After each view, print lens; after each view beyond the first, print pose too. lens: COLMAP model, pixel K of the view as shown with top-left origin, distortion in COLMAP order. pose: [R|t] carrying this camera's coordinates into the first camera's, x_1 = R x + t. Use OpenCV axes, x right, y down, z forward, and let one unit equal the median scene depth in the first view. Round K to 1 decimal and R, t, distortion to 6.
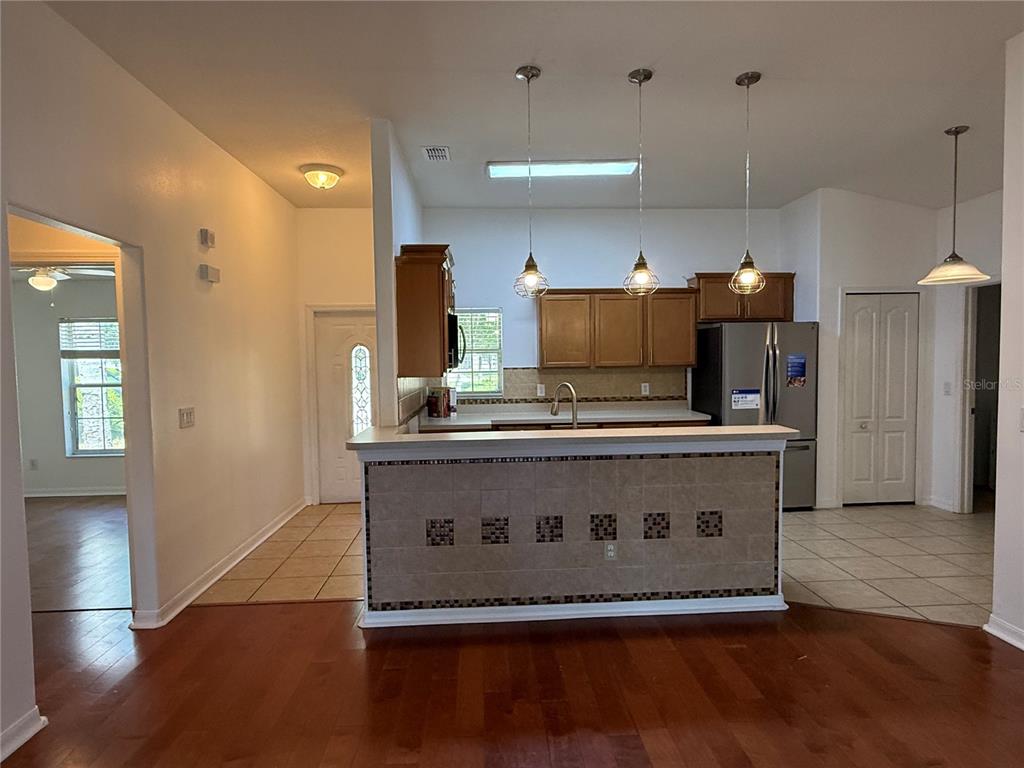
lens RADIAL K [[580.5, 0, 512.8], [0, 580.5, 384.5], [0, 0, 1]] dist [-0.006202, 0.001632]
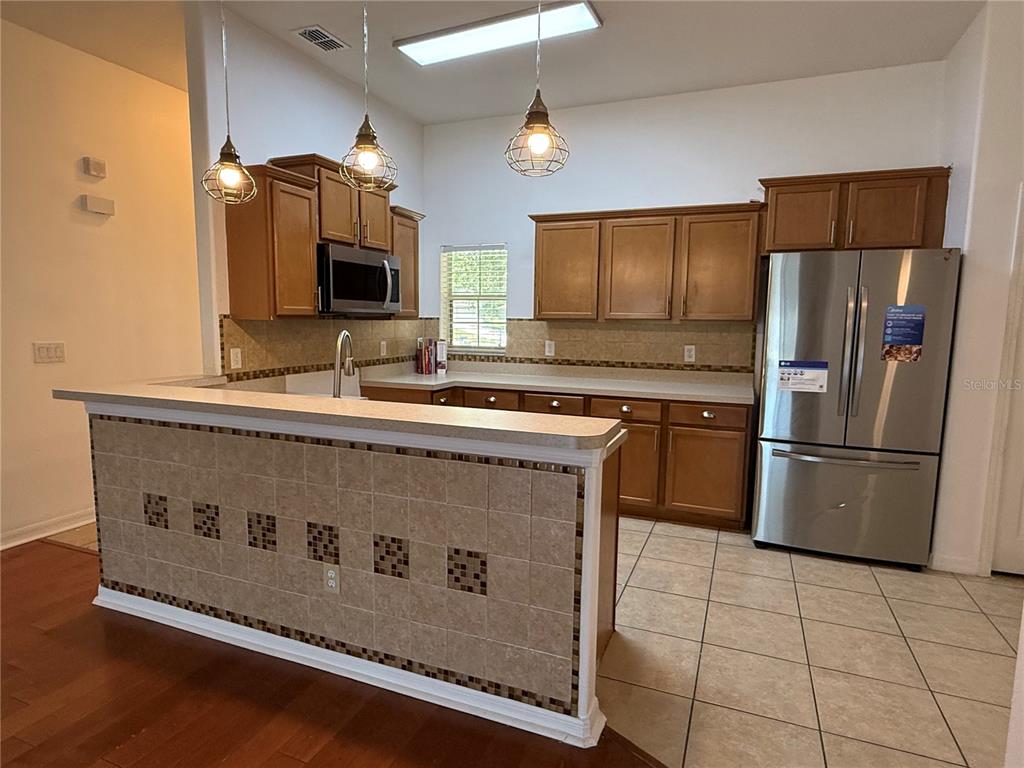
lens RADIAL K [[580.5, 0, 513.9], [0, 580.5, 386.4], [0, 0, 1]] dist [-0.006202, 0.001632]
pose [[0.902524, 0.075360, -0.423995, 0.625084], [-0.044708, 0.995646, 0.081799, -0.001683], [0.428314, -0.054870, 0.901963, 0.488396]]
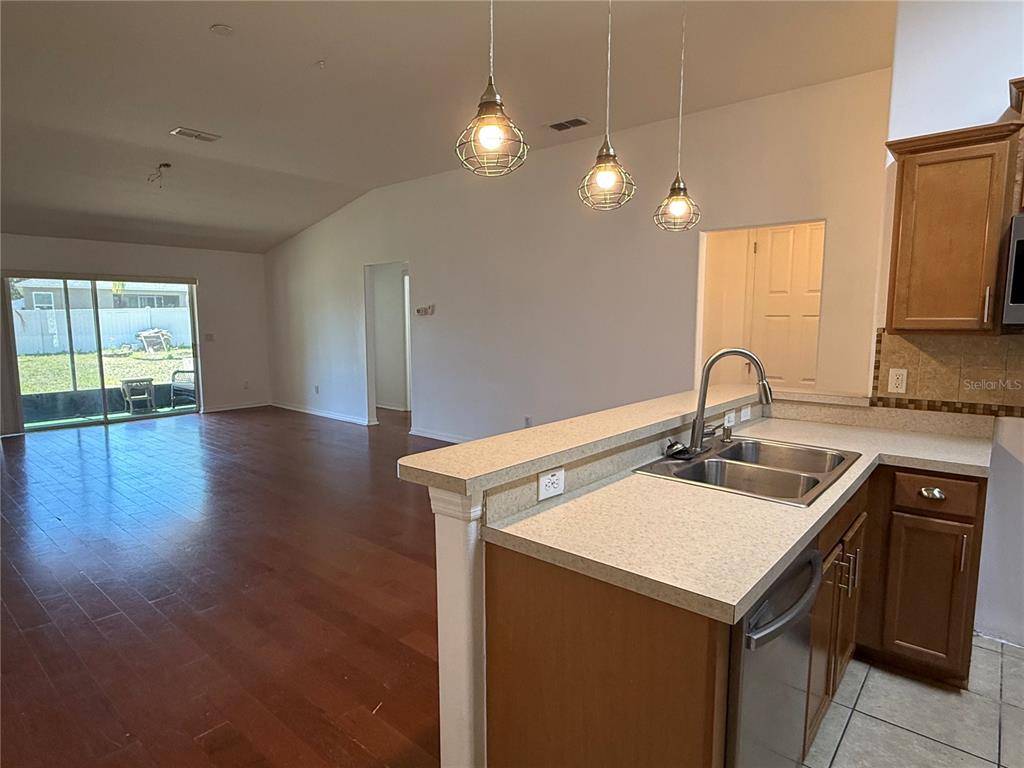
lens RADIAL K [[580.5, 0, 513.4], [0, 580.5, 386.1], [0, 0, 1]] dist [-0.006202, 0.001632]
pose [[-0.683410, 0.100566, -0.723075, 0.740538], [-0.022641, 0.987070, 0.158681, -0.058011], [0.729684, 0.124815, -0.672296, 1.344289]]
